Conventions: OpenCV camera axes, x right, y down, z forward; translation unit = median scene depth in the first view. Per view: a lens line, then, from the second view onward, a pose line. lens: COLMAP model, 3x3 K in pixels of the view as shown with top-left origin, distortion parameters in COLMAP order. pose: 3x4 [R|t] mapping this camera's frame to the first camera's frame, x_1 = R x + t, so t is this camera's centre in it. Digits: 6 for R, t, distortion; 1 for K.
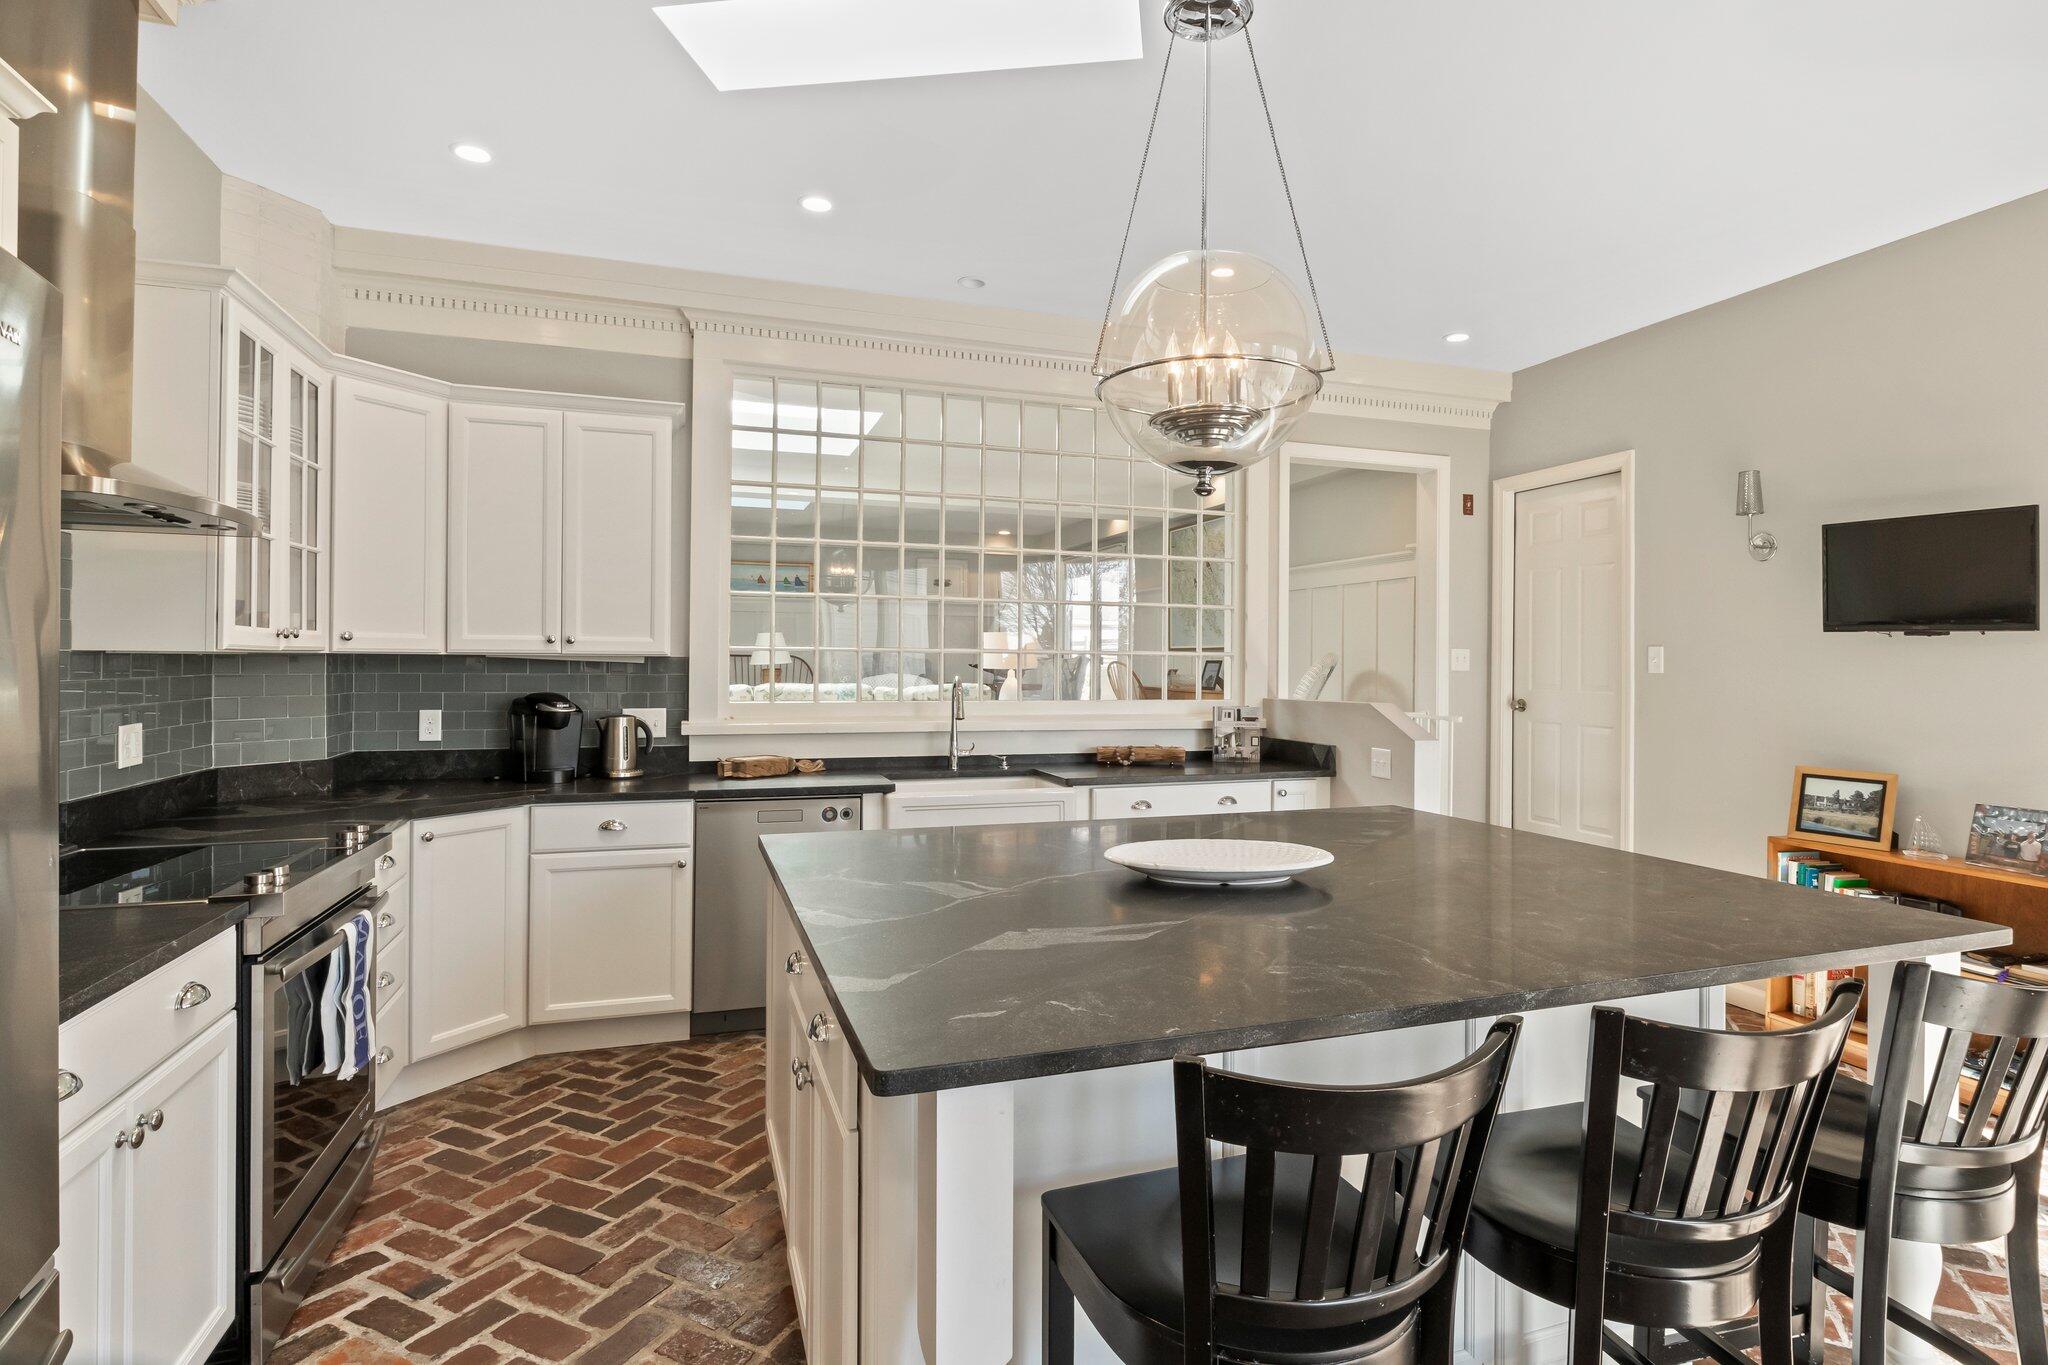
lens RADIAL K [[1028.2, 0, 1041.1], [0, 1028.2, 652.2], [0, 0, 1]] dist [-0.002138, -0.003071]
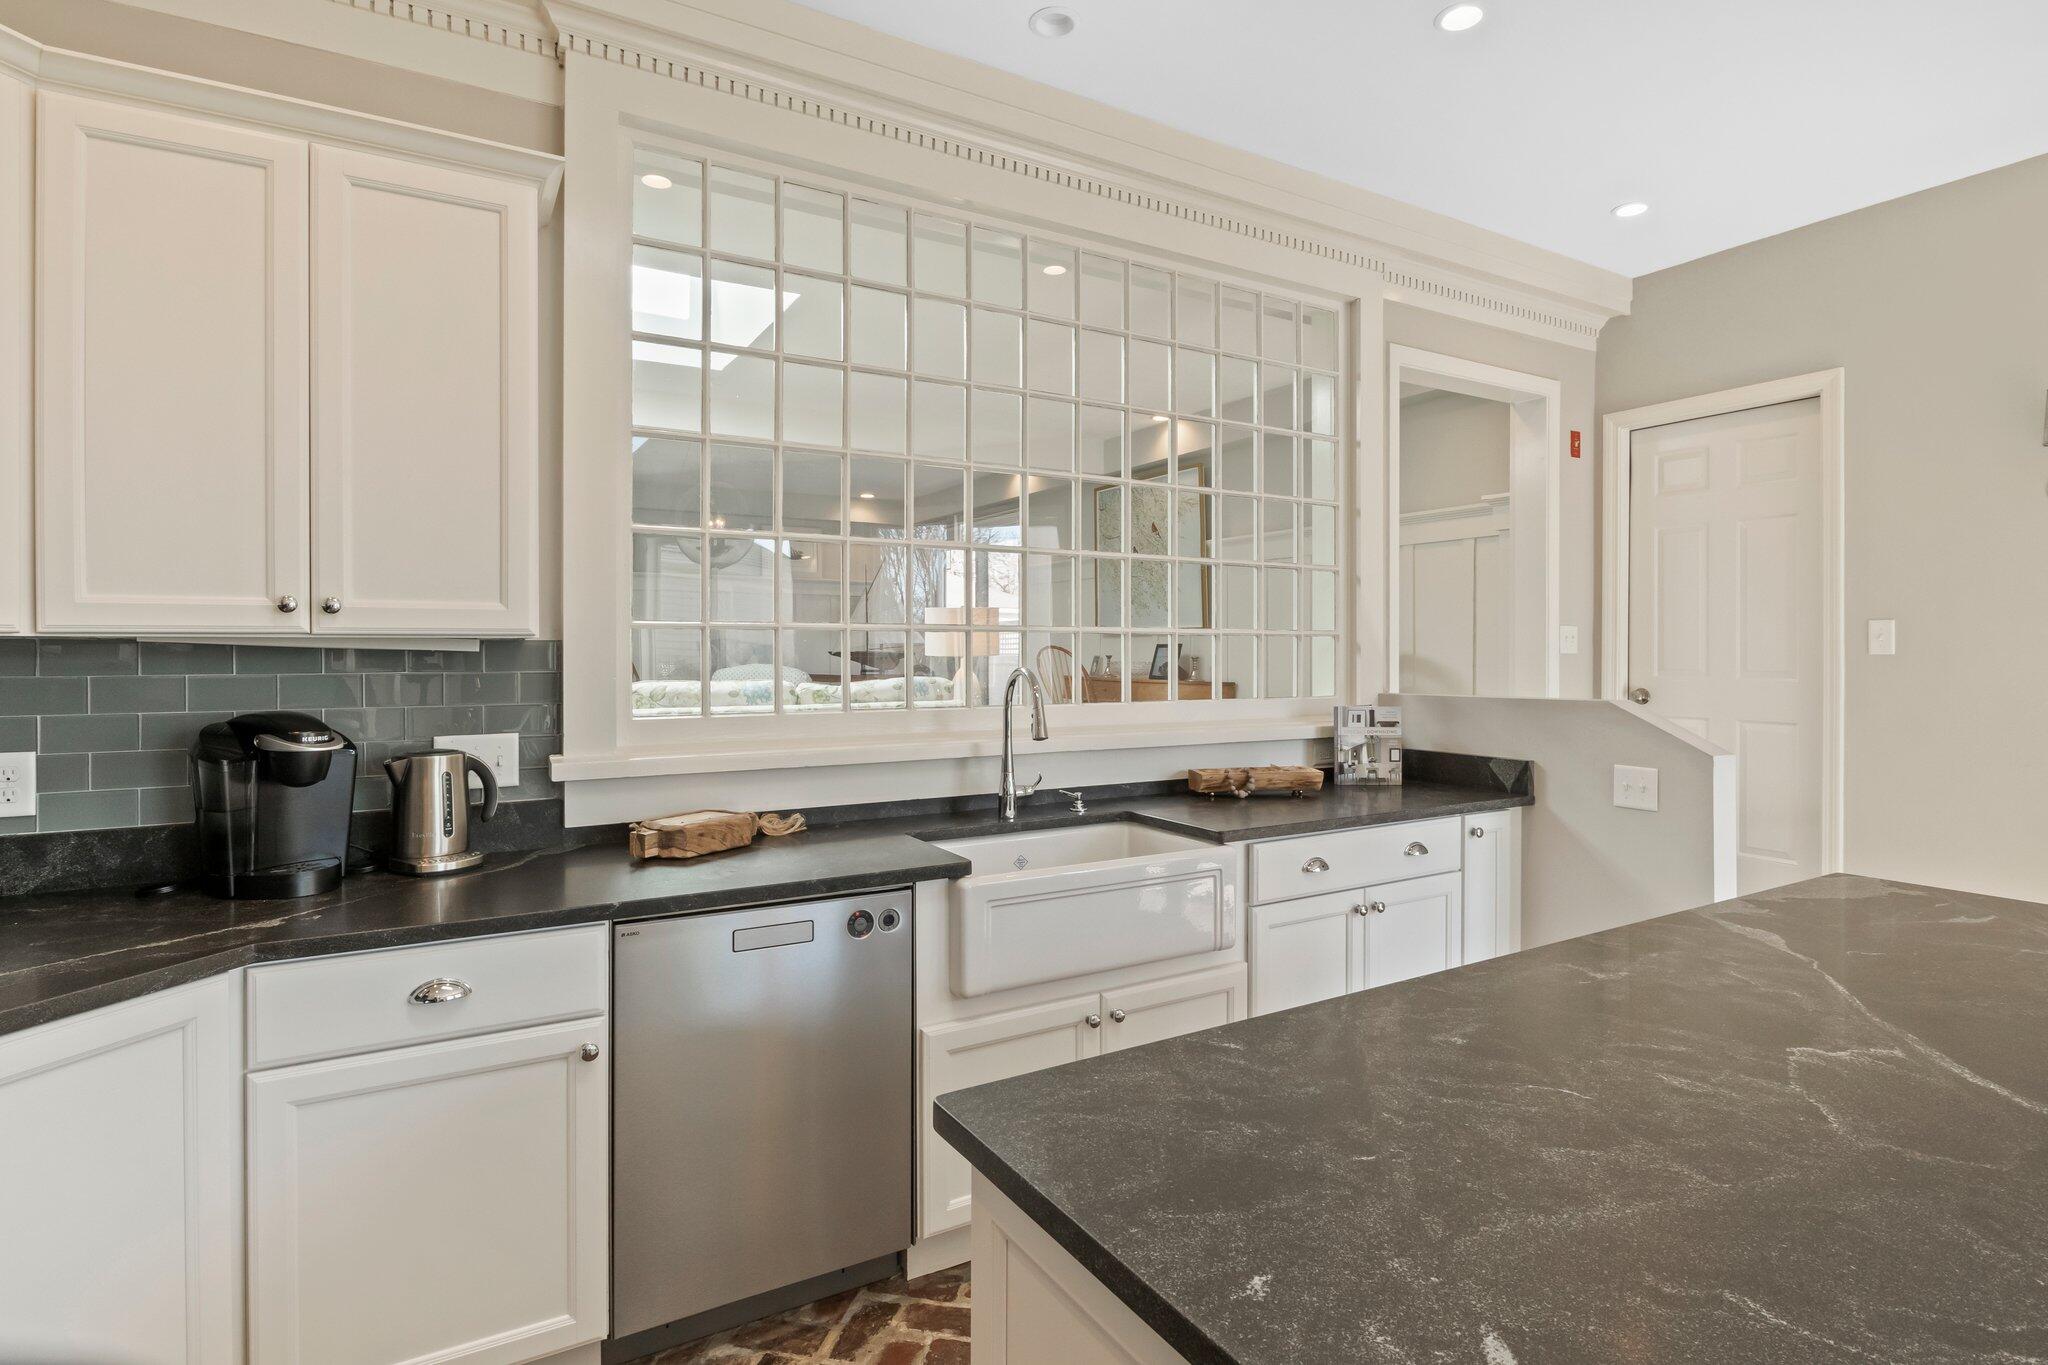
lens RADIAL K [[1028.2, 0, 1035.0], [0, 1028.2, 647.8], [0, 0, 1]] dist [-0.002138, -0.003071]
pose [[0.980614, -0.007506, 0.195807, -0.207390], [0.005700, 0.999936, 0.009786, 0.004998], [-0.195868, -0.008480, 0.980594, 0.418383]]
